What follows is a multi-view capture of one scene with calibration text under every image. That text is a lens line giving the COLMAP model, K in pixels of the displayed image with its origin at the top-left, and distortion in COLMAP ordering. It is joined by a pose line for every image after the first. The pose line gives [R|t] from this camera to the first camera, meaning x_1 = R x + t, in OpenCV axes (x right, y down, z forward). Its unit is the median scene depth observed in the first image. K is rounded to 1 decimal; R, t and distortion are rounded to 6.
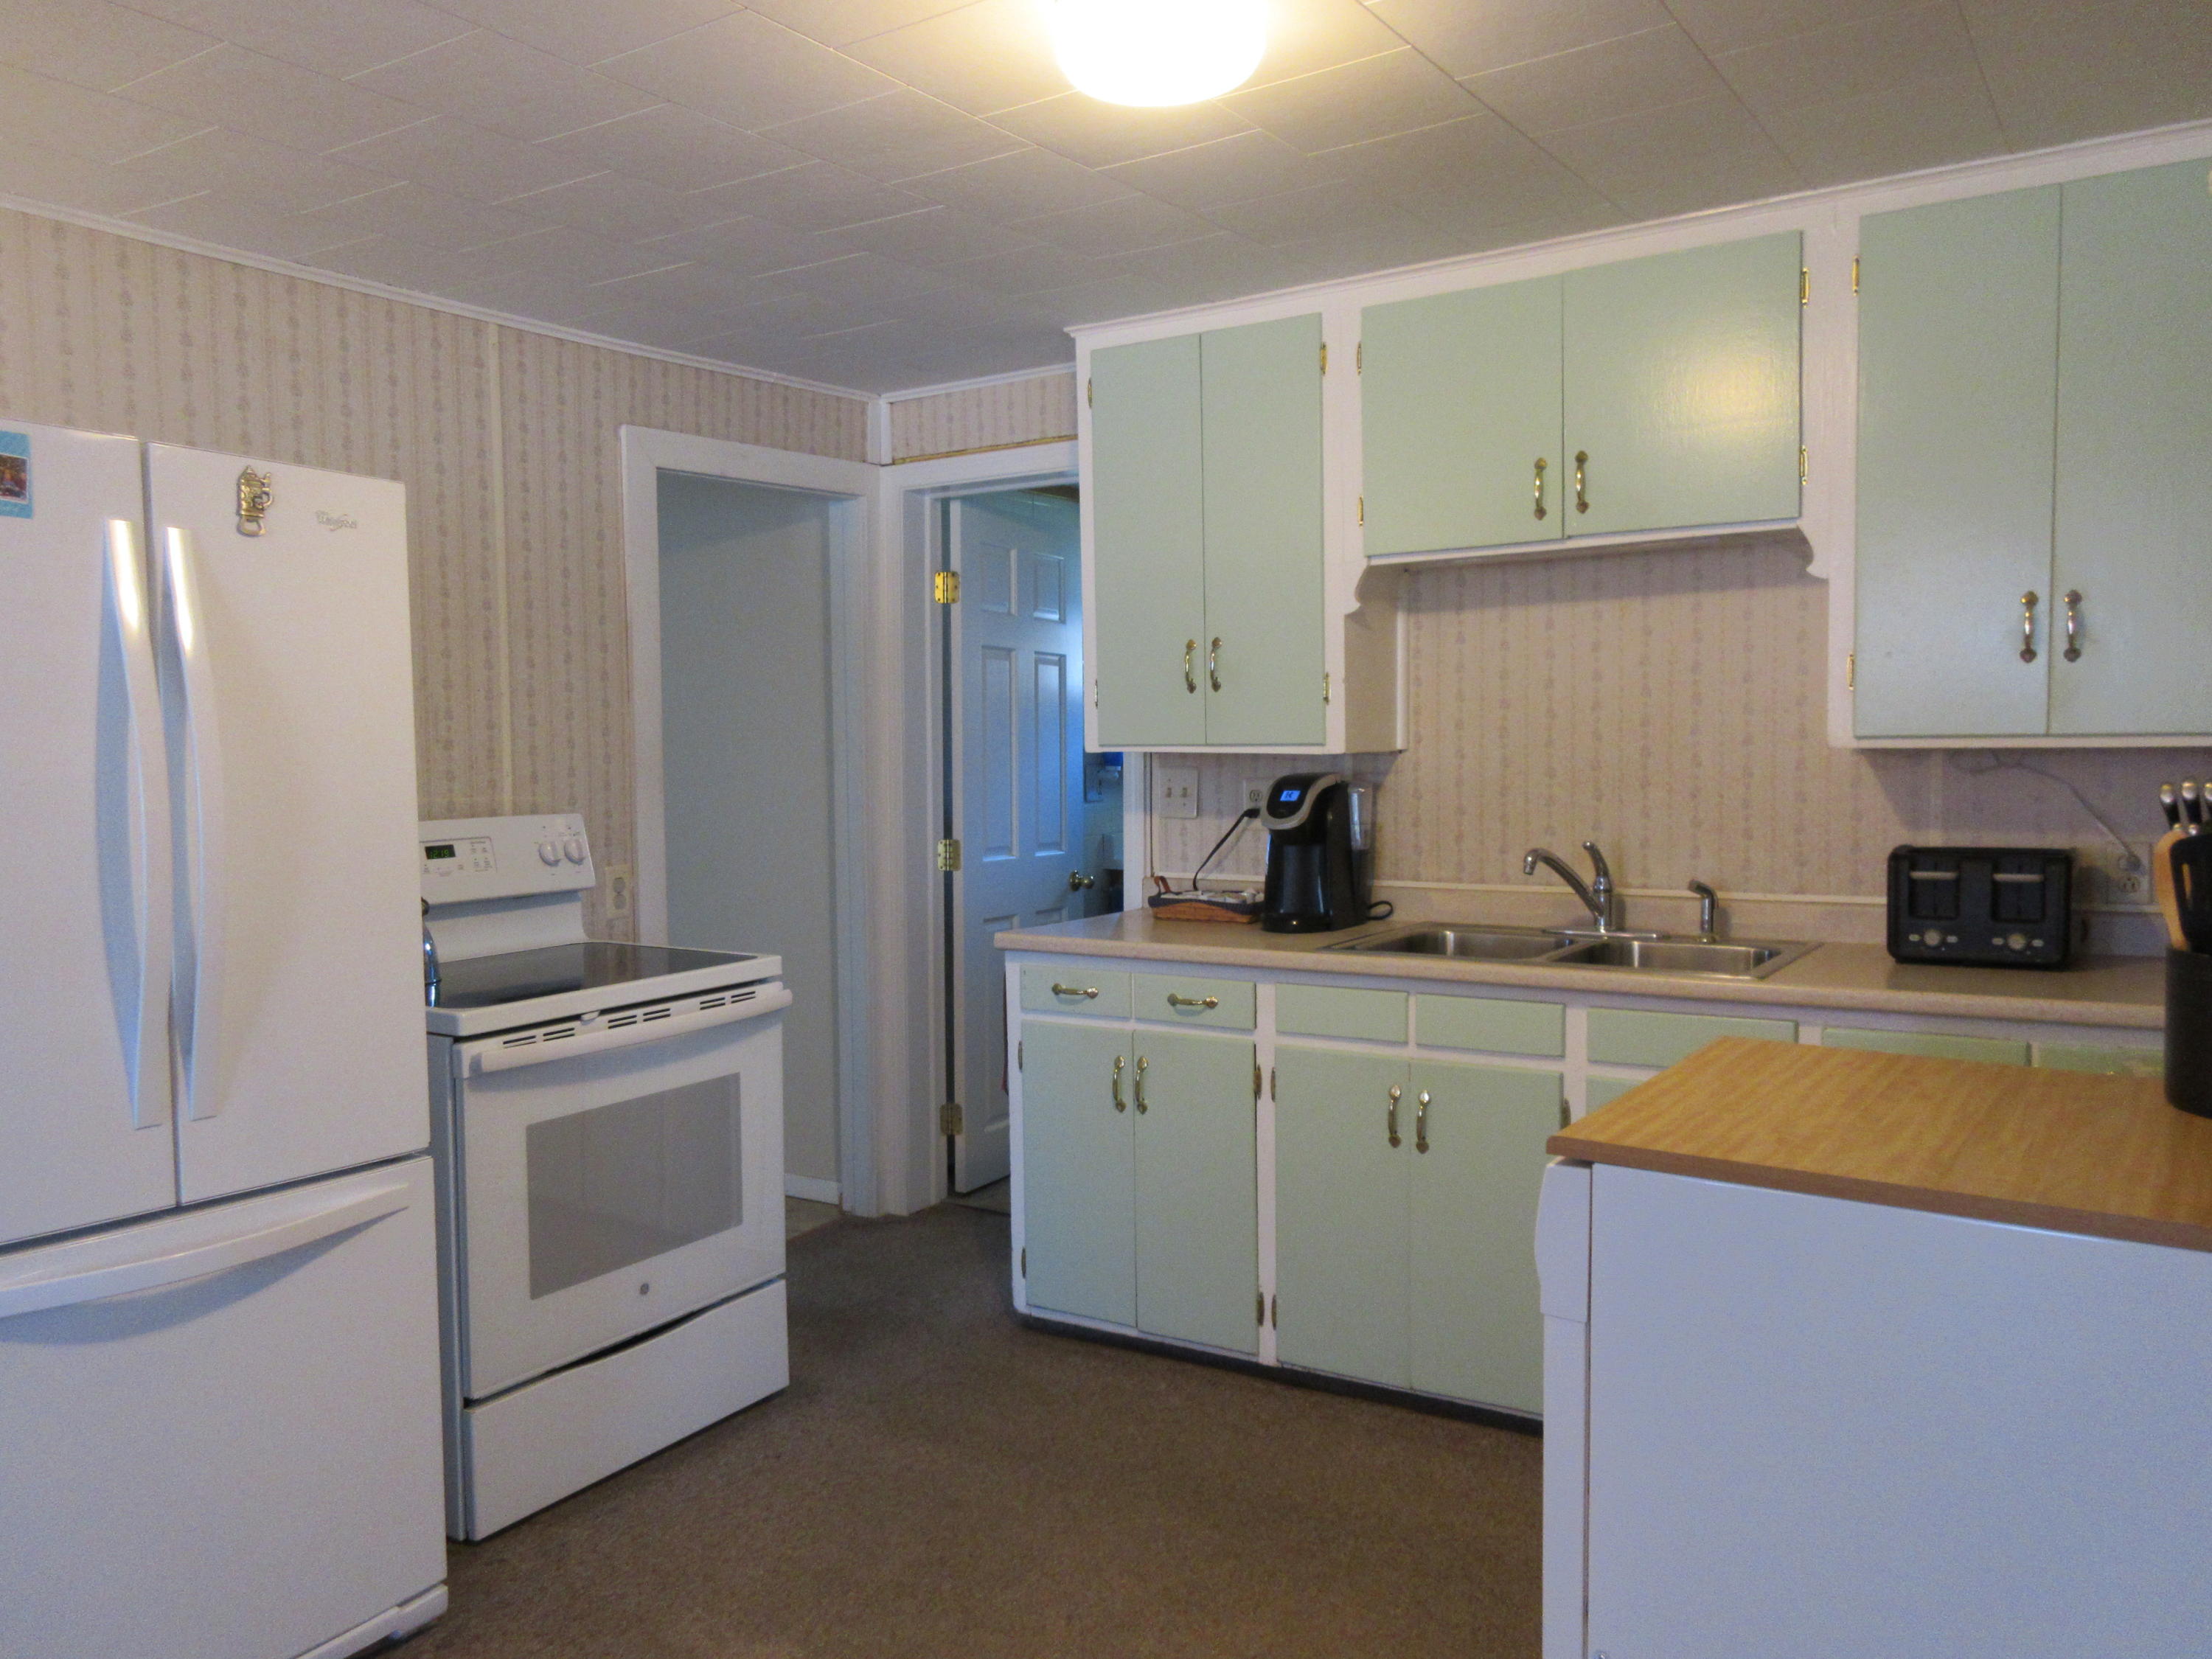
lens RADIAL K [[1682.8, 0, 1104.3], [0, 1682.8, 832.6], [0, 0, 1]] dist [0.024946, -0.004334]
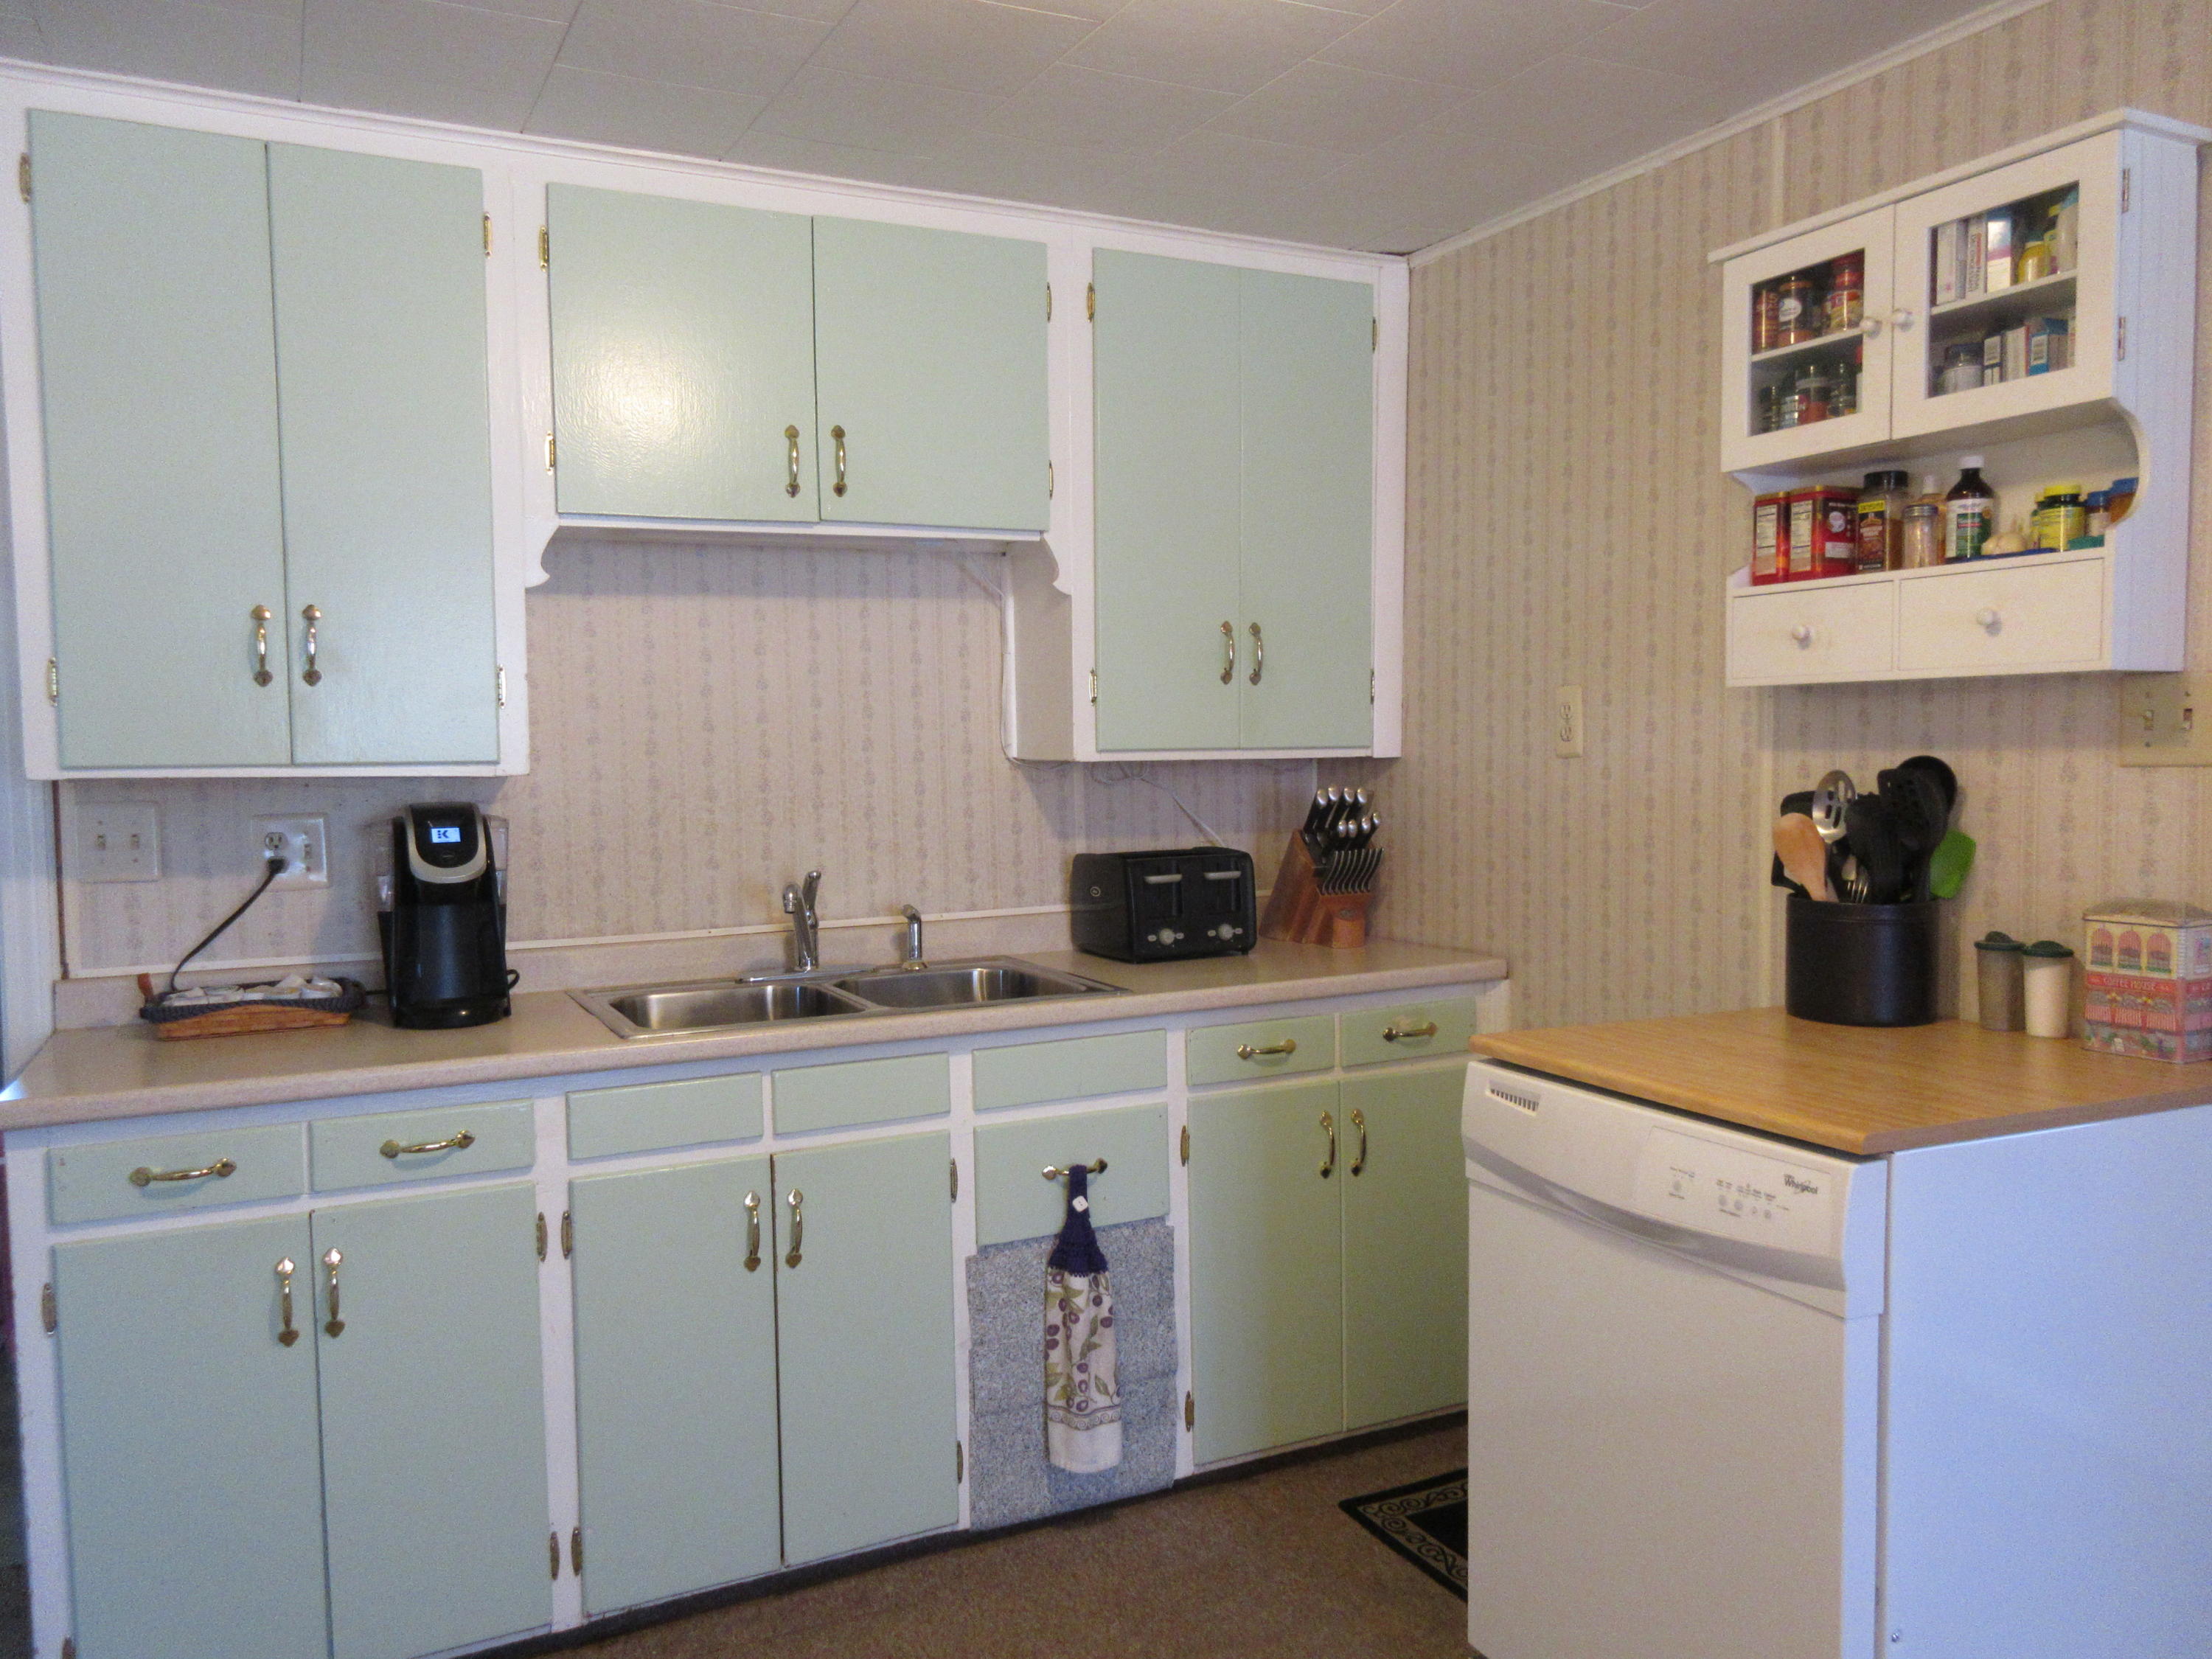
lens RADIAL K [[1682.8, 0, 1104.3], [0, 1682.8, 832.6], [0, 0, 1]] dist [0.024946, -0.004334]
pose [[0.499965, -0.040510, 0.865098, -0.384307], [0.056954, 0.998281, 0.013831, -0.017707], [-0.864171, 0.042356, 0.501413, 0.416590]]
